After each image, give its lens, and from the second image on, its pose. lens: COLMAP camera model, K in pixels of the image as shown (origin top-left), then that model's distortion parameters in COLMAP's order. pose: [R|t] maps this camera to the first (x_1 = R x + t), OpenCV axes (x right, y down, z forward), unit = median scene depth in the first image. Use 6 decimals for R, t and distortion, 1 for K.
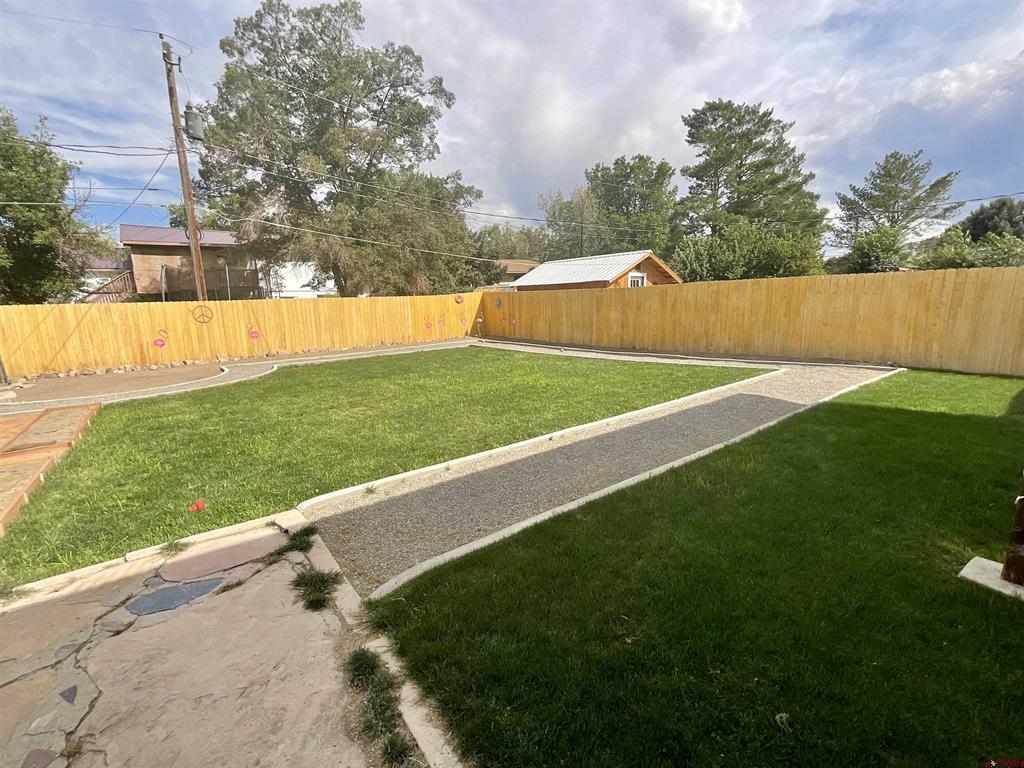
lens RADIAL K [[453.0, 0, 511.1], [0, 453.0, 383.9], [0, 0, 1]] dist [-0.002368, 0.000220]
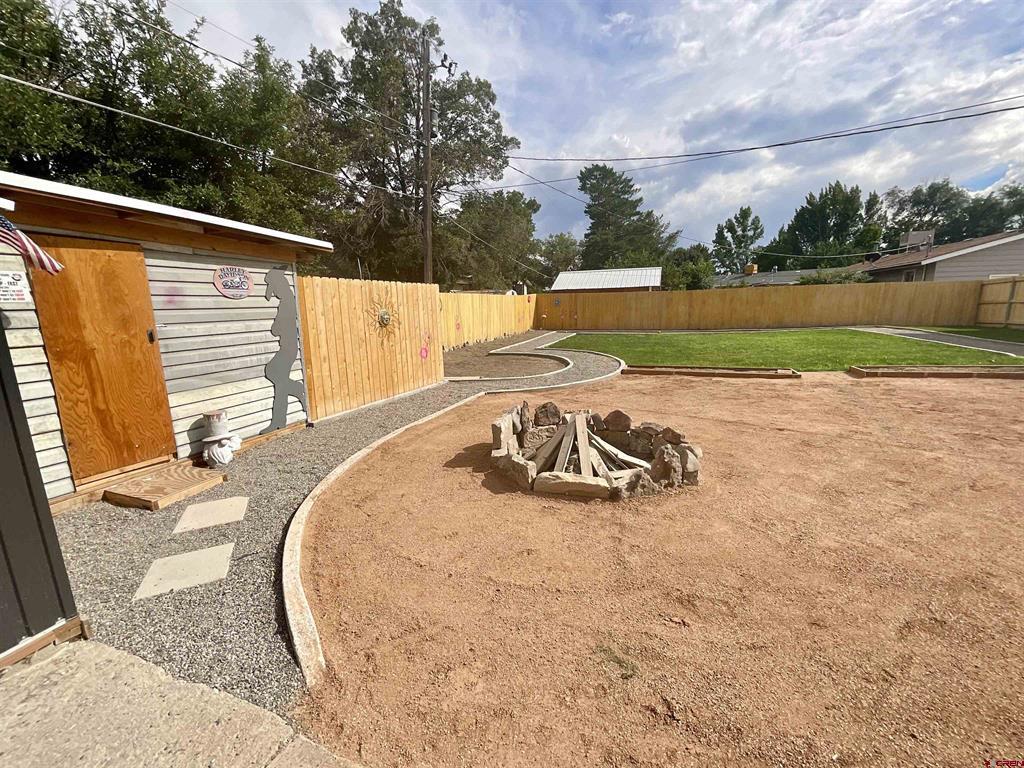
lens RADIAL K [[413.1, 0, 511.7], [0, 413.1, 386.9], [0, 0, 1]] dist [-0.001273, 0.001028]
pose [[0.846018, -0.094911, 0.524639, -0.760122], [0.097212, 0.994992, 0.023240, 0.018209], [-0.524217, 0.031340, 0.851008, 0.083919]]
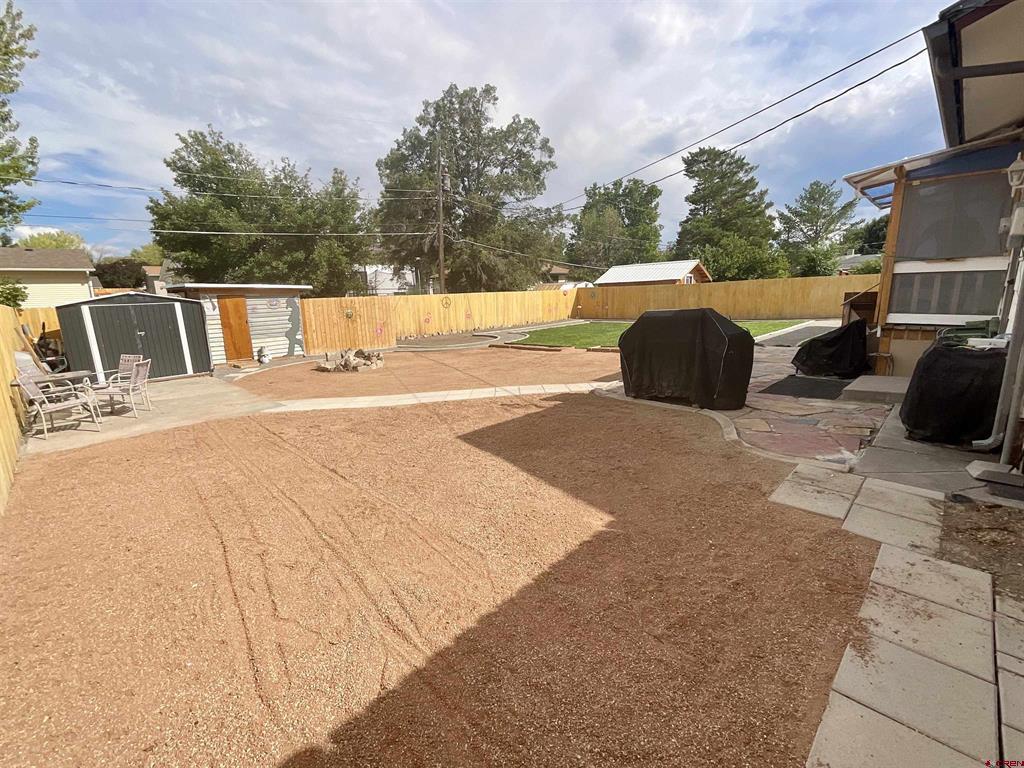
lens RADIAL K [[453.0, 0, 511.1], [0, 453.0, 386.6], [0, 0, 1]] dist [-0.002368, 0.000220]
pose [[0.990521, -0.036491, 0.132422, -0.490378], [0.035089, 0.999301, 0.012912, 0.089160], [-0.132801, -0.008143, 0.991109, -0.418331]]
